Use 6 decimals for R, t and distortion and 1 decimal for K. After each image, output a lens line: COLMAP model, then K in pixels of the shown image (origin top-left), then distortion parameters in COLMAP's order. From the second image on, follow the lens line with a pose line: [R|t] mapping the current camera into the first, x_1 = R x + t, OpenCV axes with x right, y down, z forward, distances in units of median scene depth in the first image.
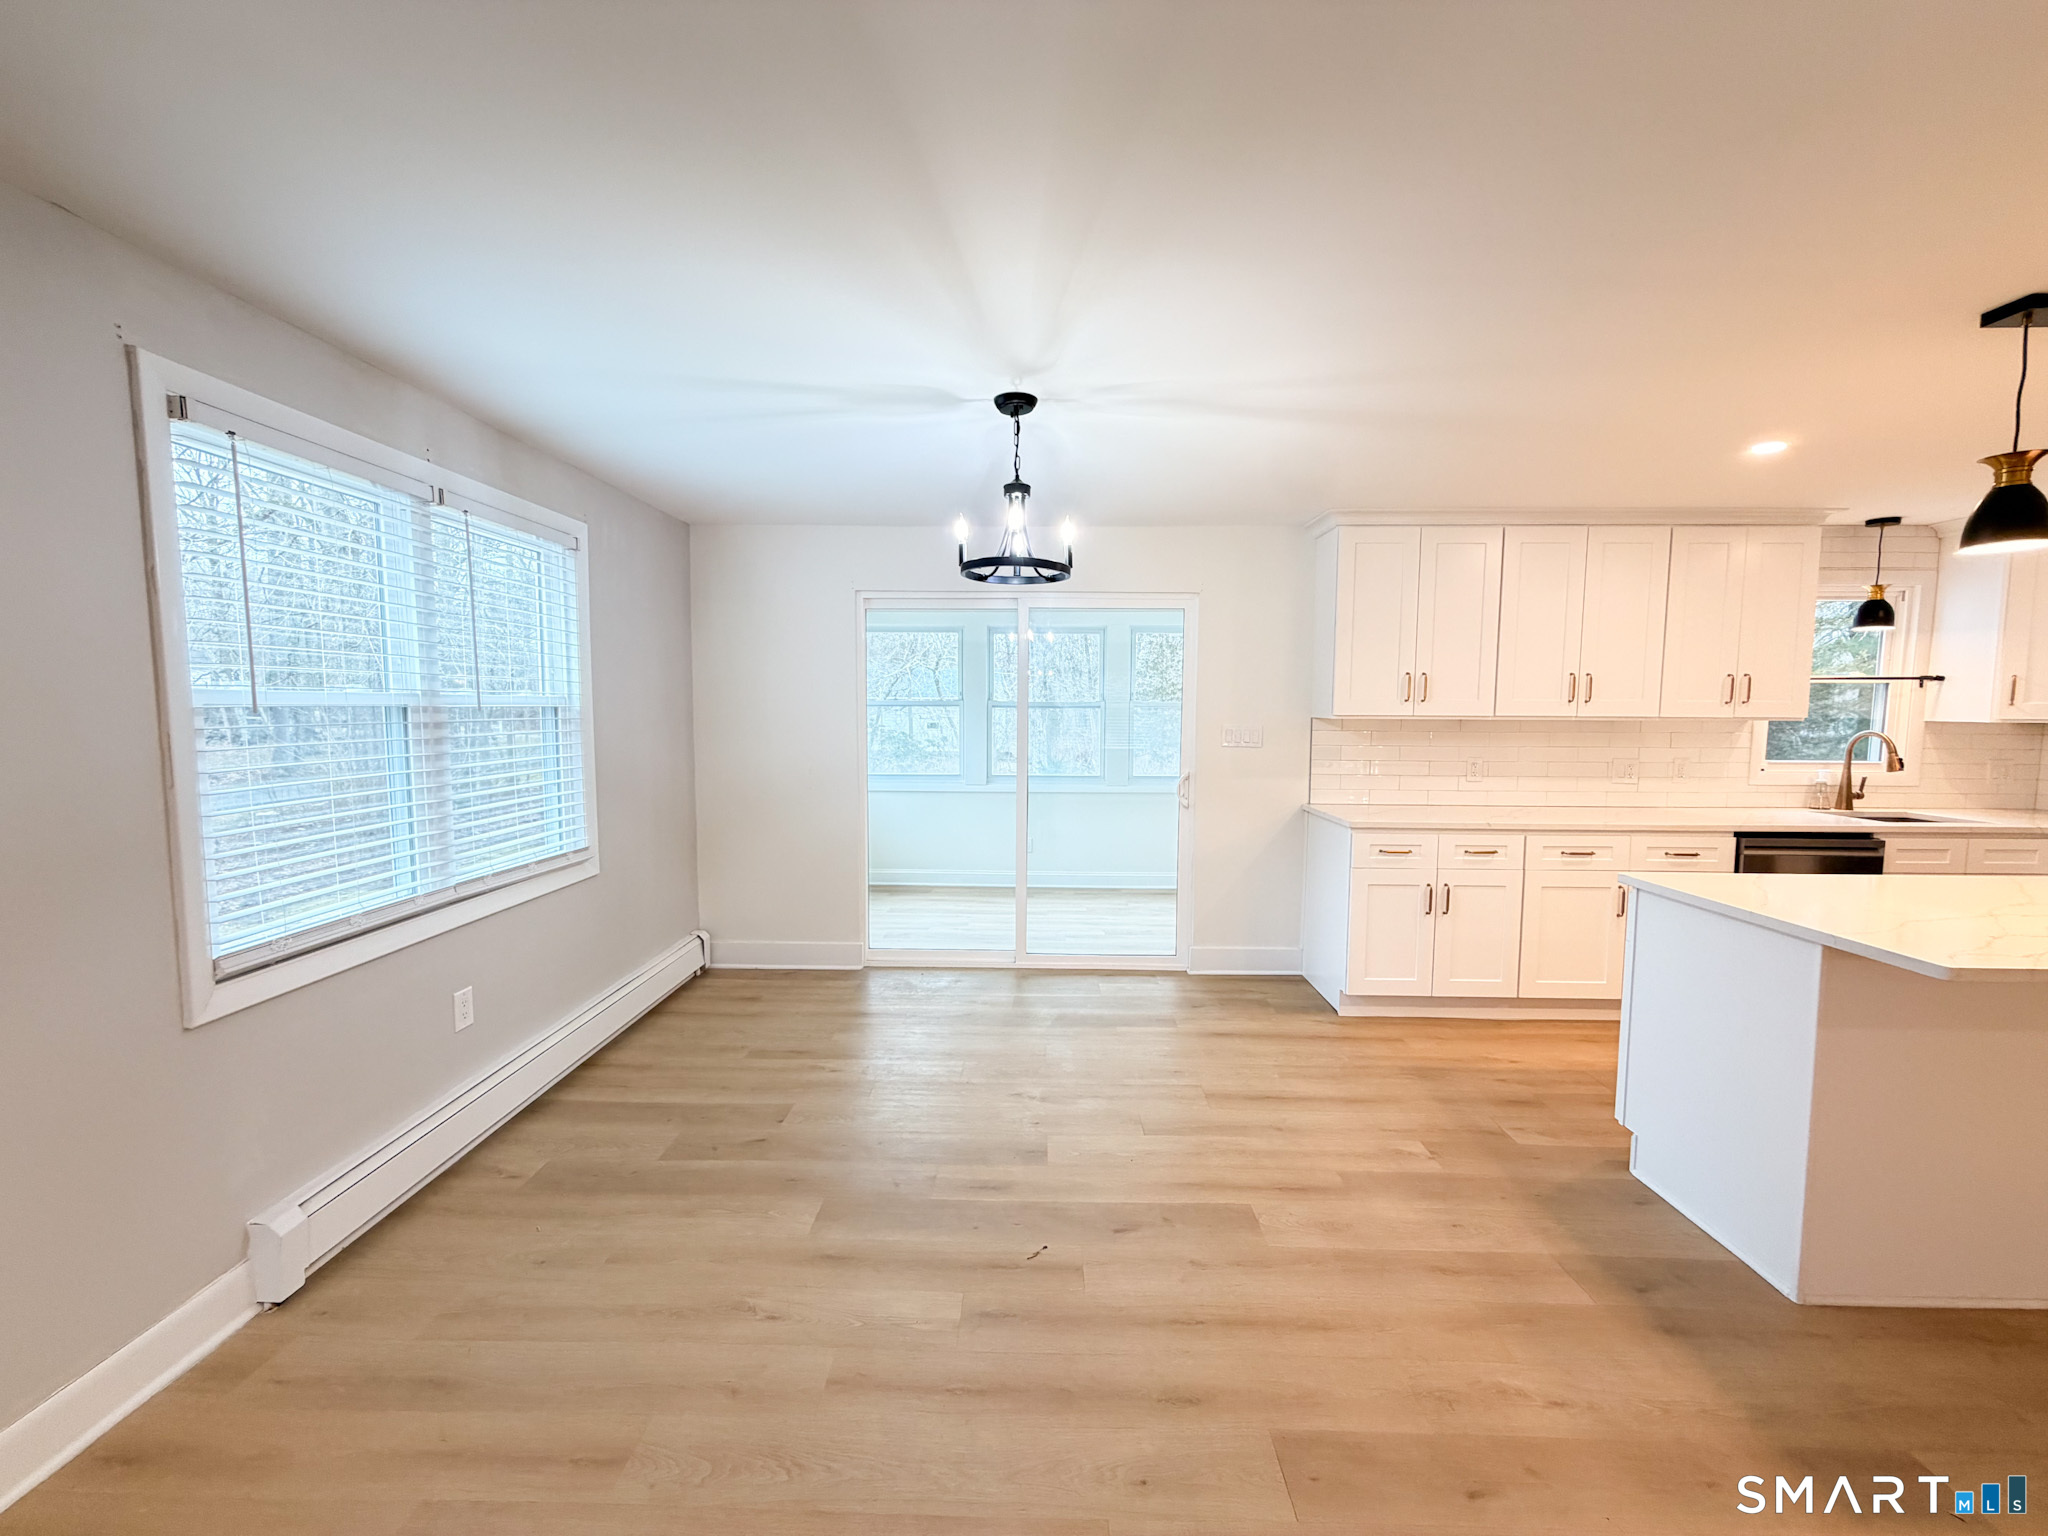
lens RADIAL K [[817.2, 0, 1022.4], [0, 817.2, 769.2], [0, 0, 1]] dist [-0.000798, 0.000006]
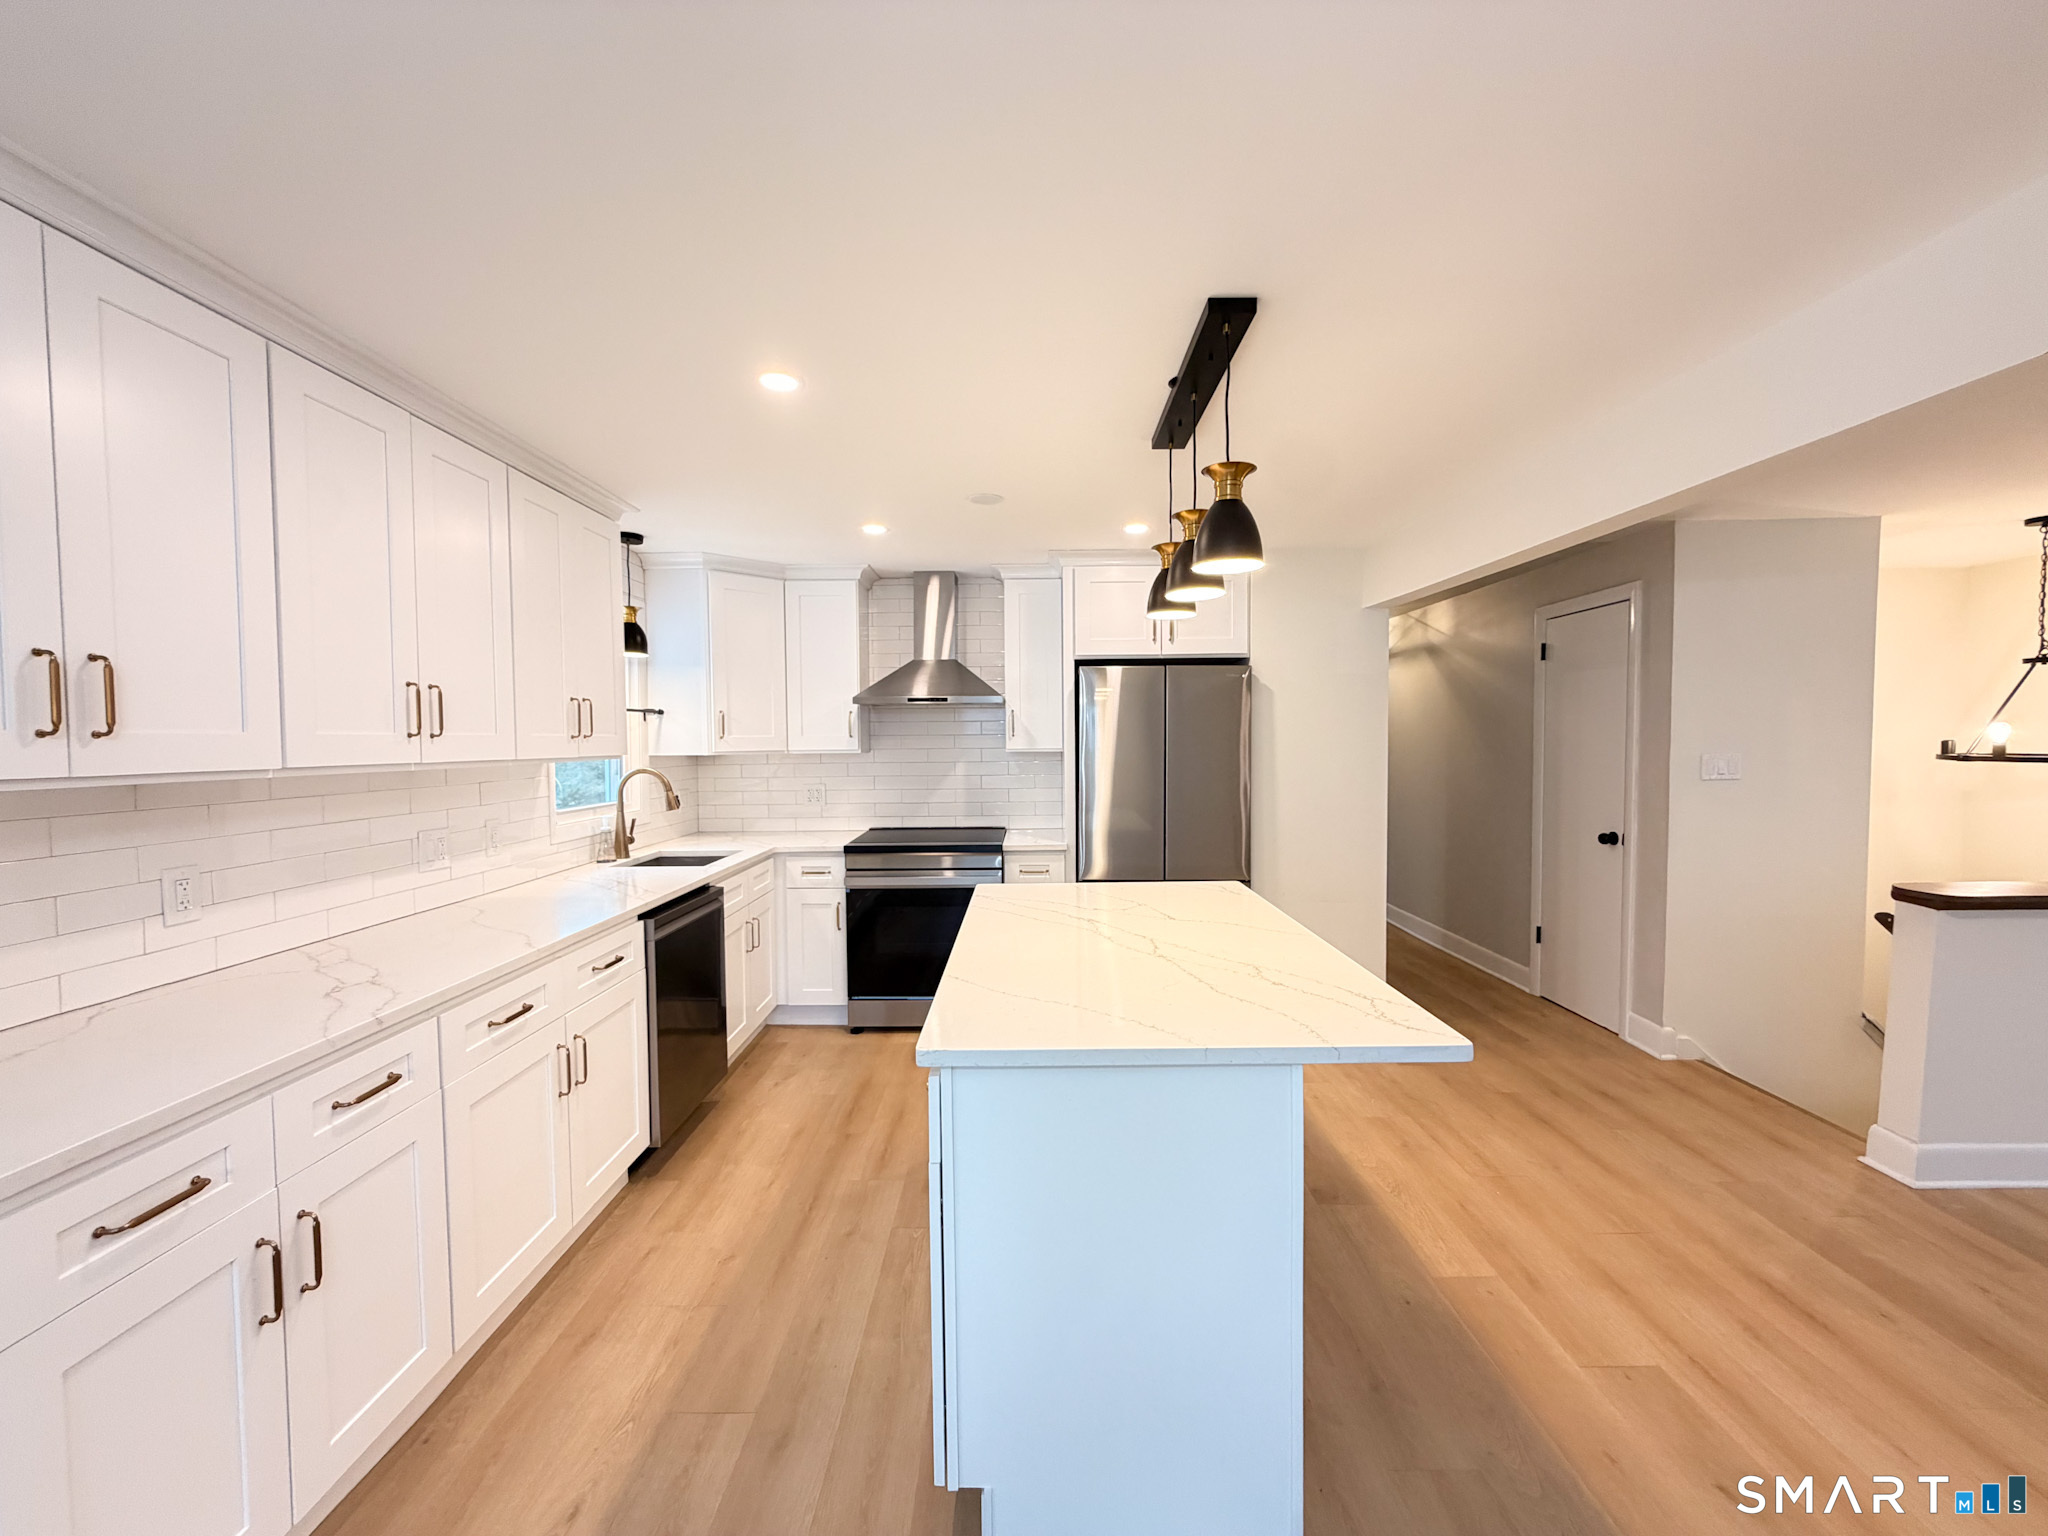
lens RADIAL K [[817.2, 0, 1022.4], [0, 817.2, 769.2], [0, 0, 1]] dist [-0.000798, 0.000006]
pose [[-0.018982, -0.042069, 0.998934, 0.171258], [0.086403, 0.995308, 0.043558, -0.065221], [-0.996079, 0.087138, -0.015258, 0.800501]]
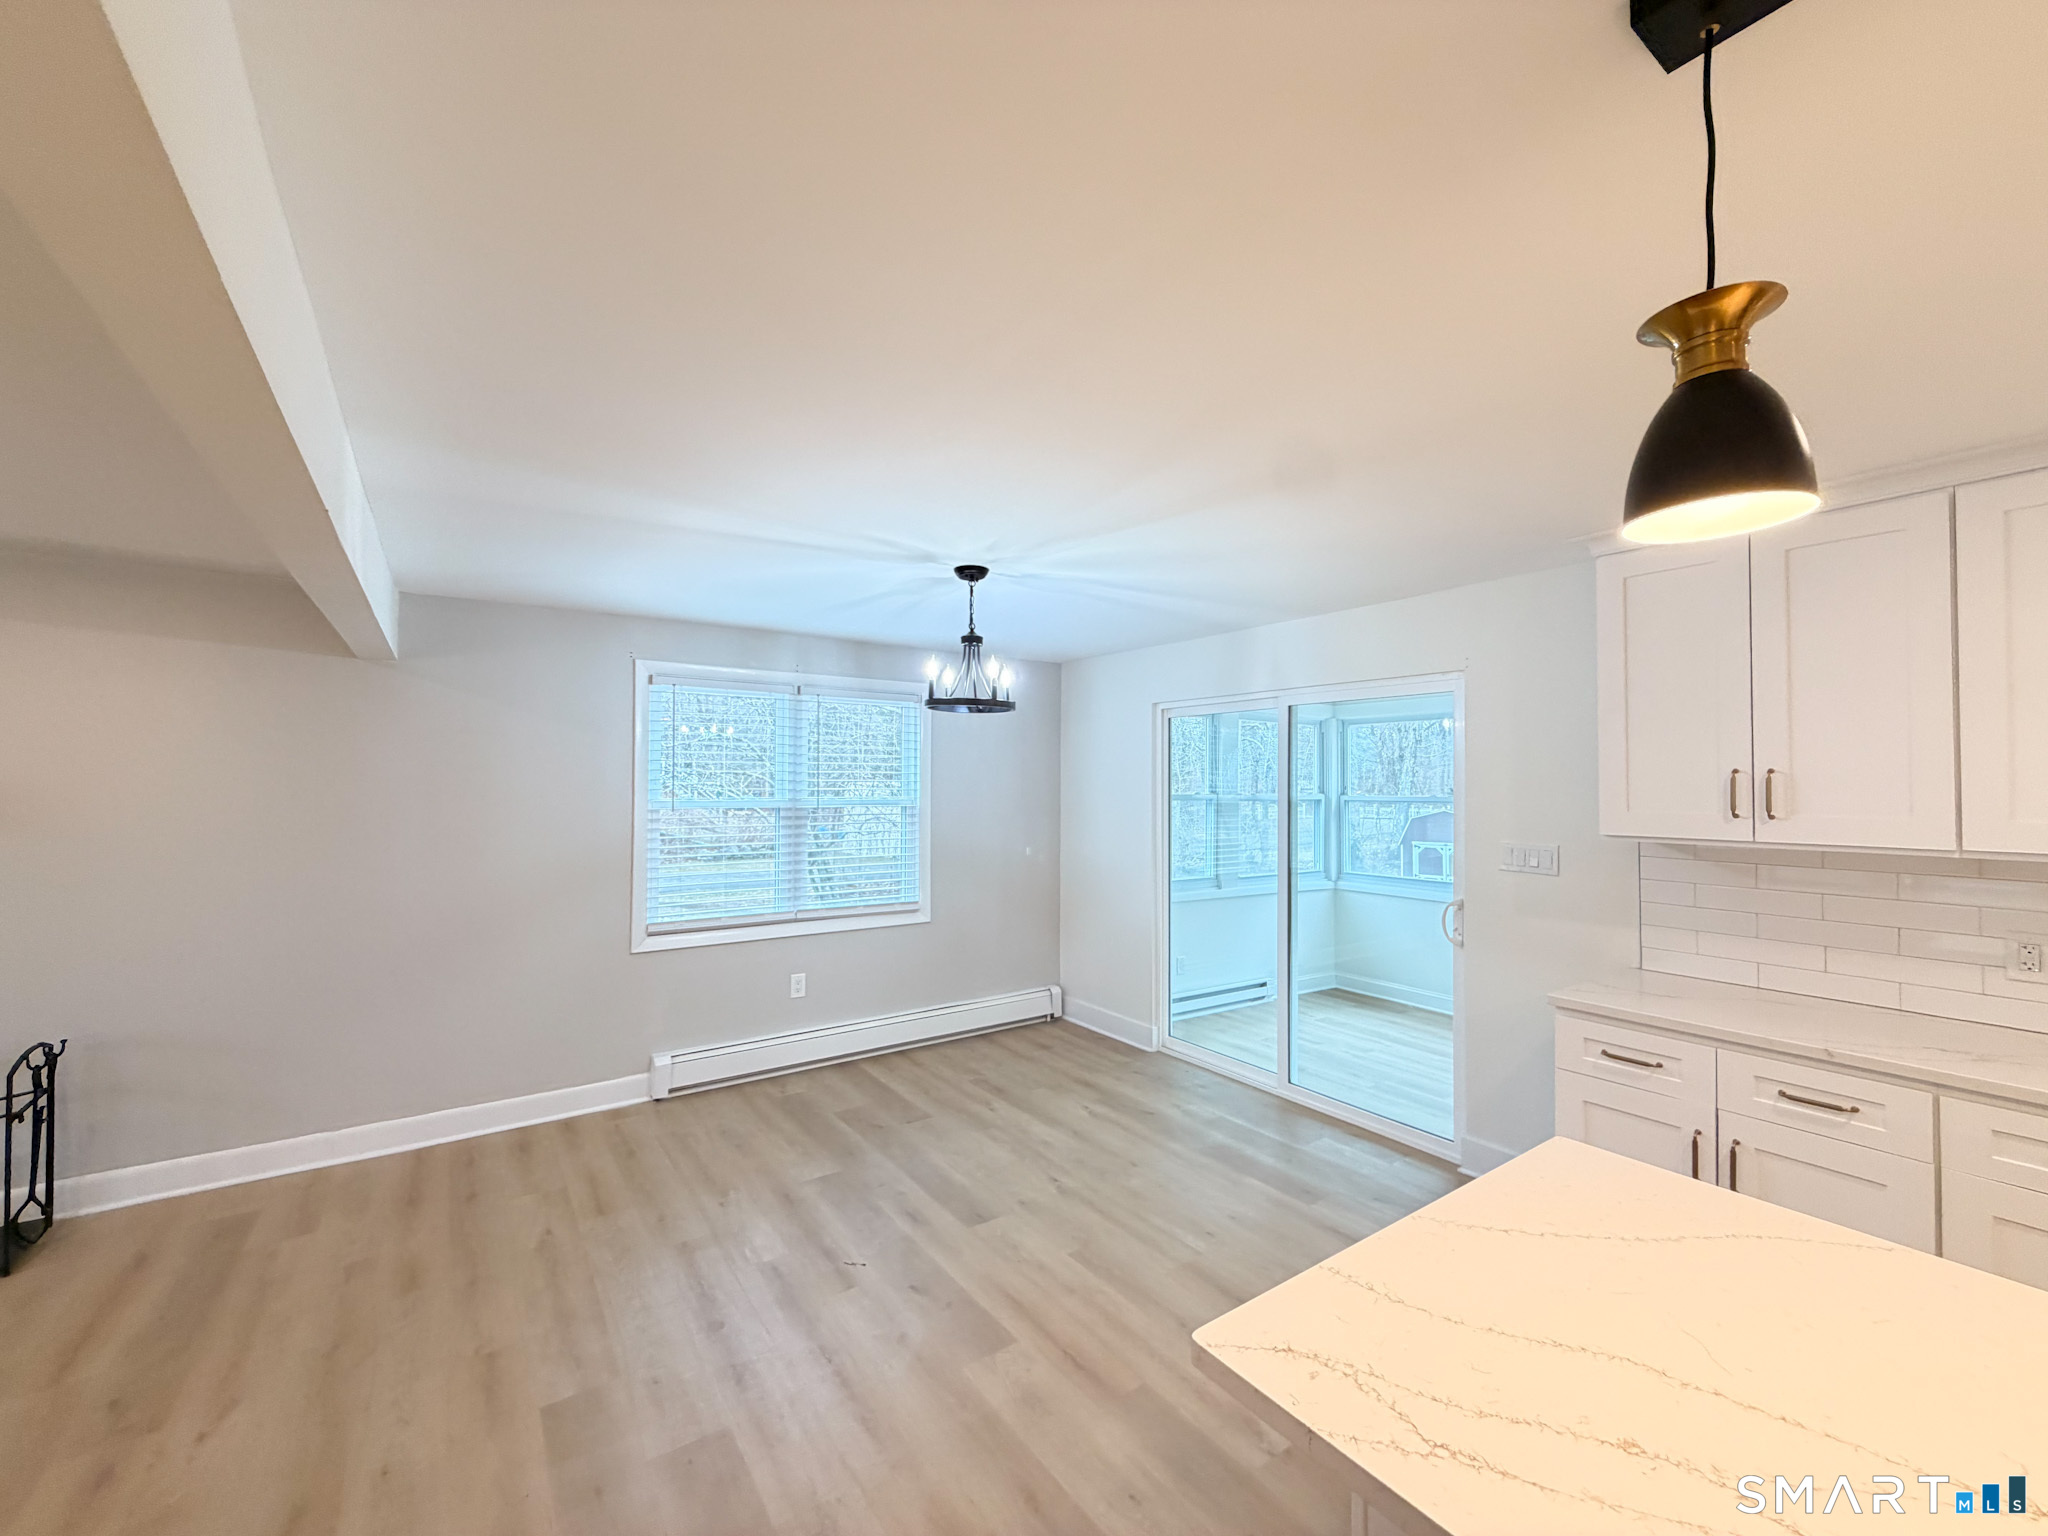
lens RADIAL K [[817.2, 0, 1022.4], [0, 817.2, 769.2], [0, 0, 1]] dist [-0.000798, 0.000006]
pose [[0.592705, -0.018576, -0.805206, 0.843214], [-0.063842, 0.995505, -0.069959, -0.056266], [0.802886, 0.092871, 0.588855, 0.295448]]
